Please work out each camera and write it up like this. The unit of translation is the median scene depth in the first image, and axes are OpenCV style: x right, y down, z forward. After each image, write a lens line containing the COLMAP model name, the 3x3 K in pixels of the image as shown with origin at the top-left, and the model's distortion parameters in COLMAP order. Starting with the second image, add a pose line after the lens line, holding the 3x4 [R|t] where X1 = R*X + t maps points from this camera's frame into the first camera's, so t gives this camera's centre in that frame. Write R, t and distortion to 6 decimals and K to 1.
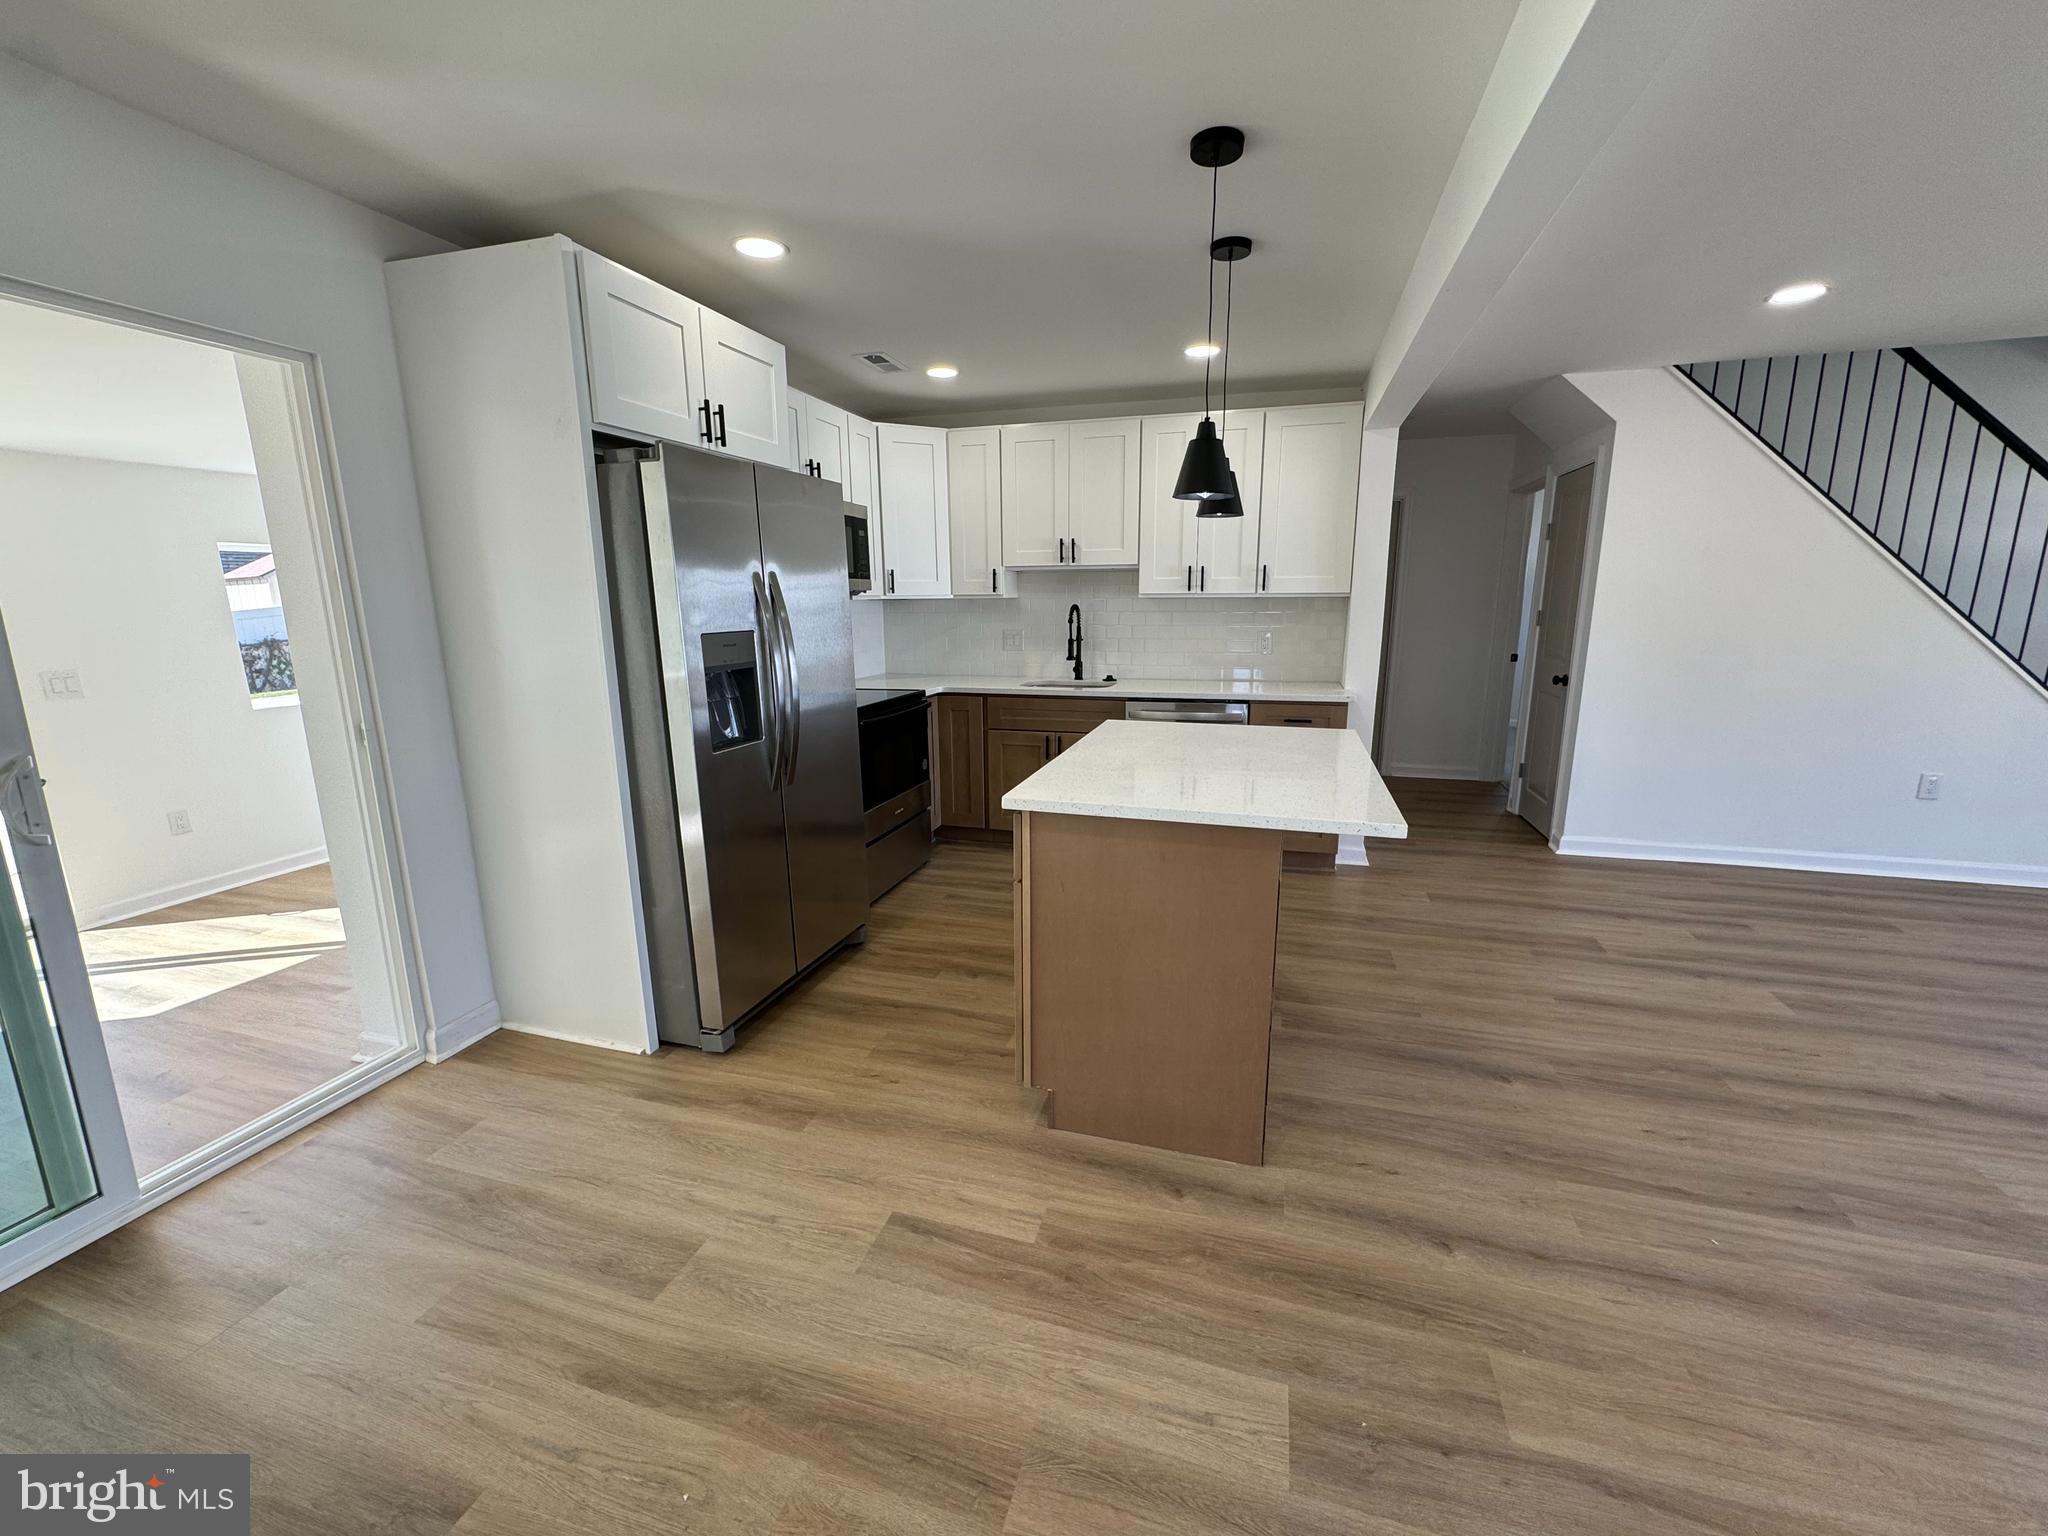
lens RADIAL K [[812.1, 0, 1024.0], [0, 812.1, 768.0], [0, 0, 1]] dist [-0.003674, 0.000237]
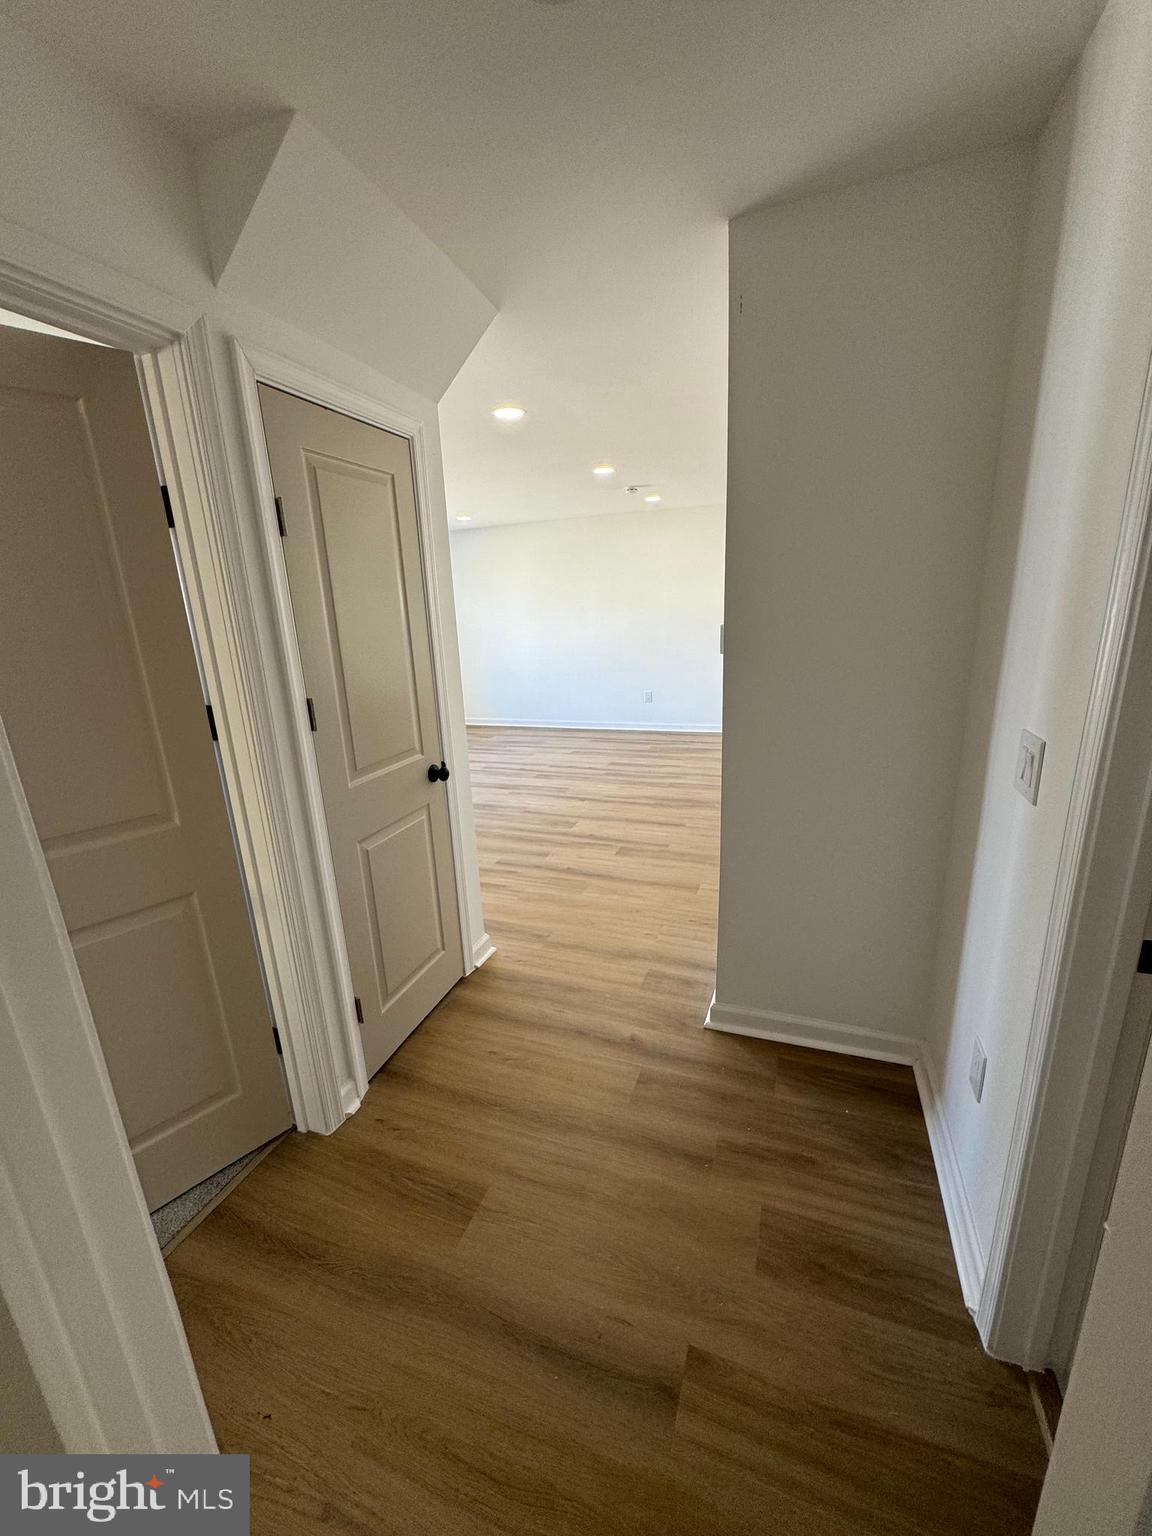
lens RADIAL K [[609.1, 0, 576.0], [0, 609.1, 768.0], [0, 0, 1]] dist [-0.003674, 0.000237]
pose [[-0.996527, 0.032533, 0.076651, 0.712492], [0.064009, 0.888062, 0.455245, -0.474277], [-0.053260, 0.458571, -0.887060, 2.020035]]
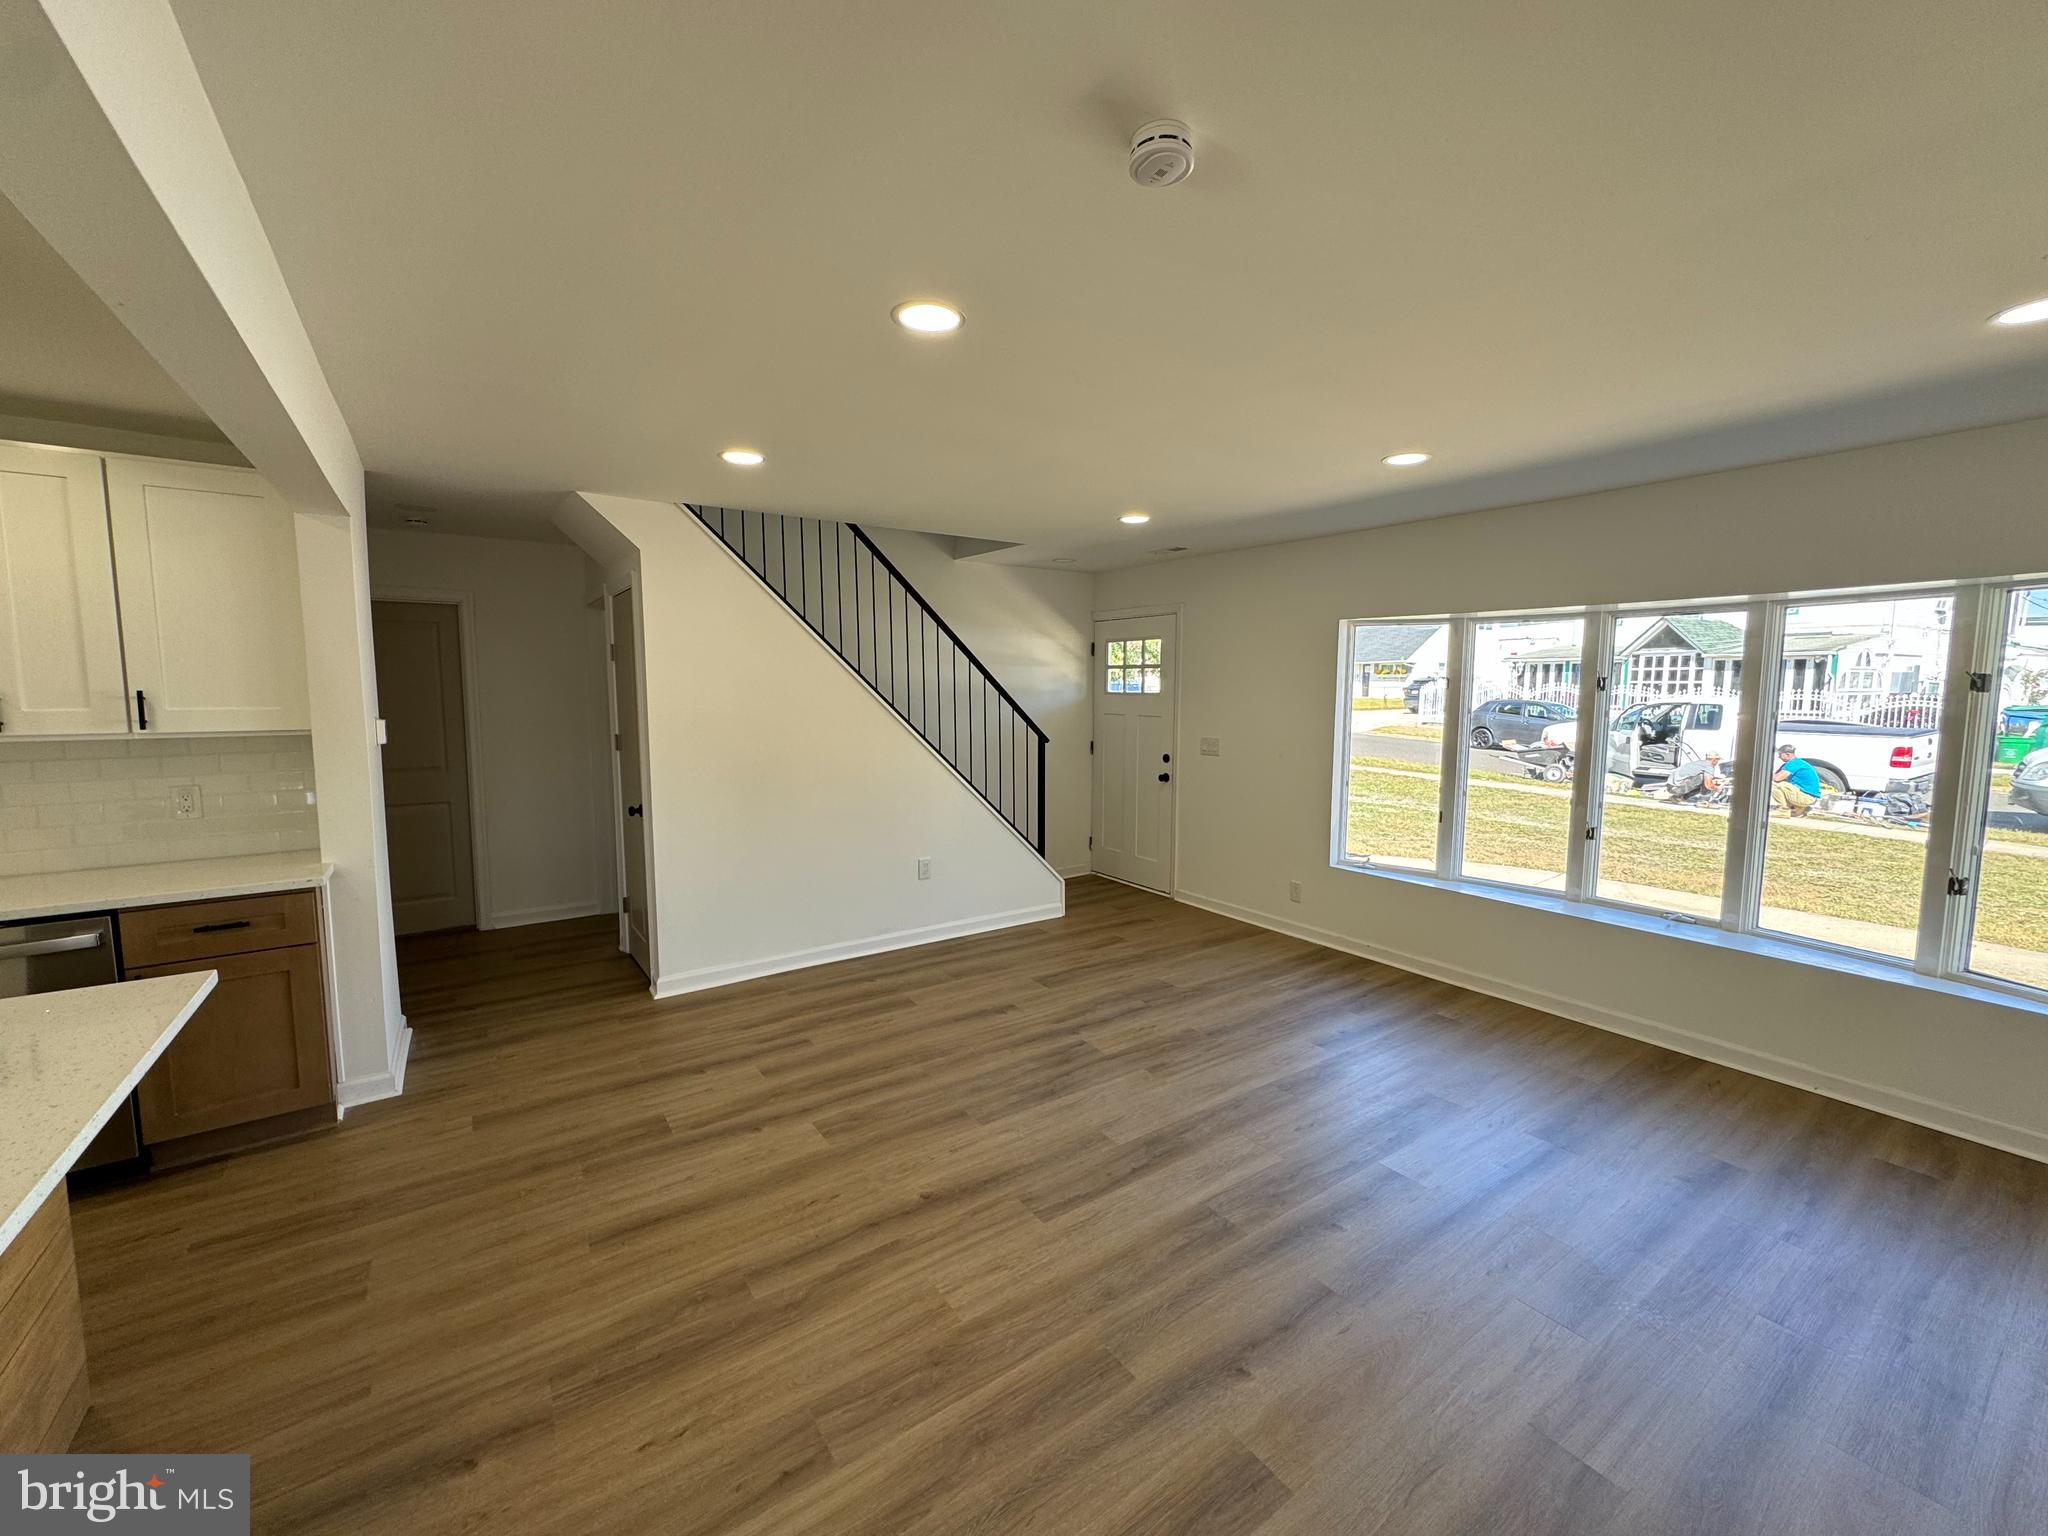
lens RADIAL K [[812.1, 0, 1024.0], [0, 812.1, 768.0], [0, 0, 1]] dist [-0.003674, 0.000237]
pose [[0.614896, -0.068067, 0.785665, 0.286643], [0.155862, 0.987105, -0.036466, -0.074639], [-0.773052, 0.144878, 0.617577, 0.095212]]
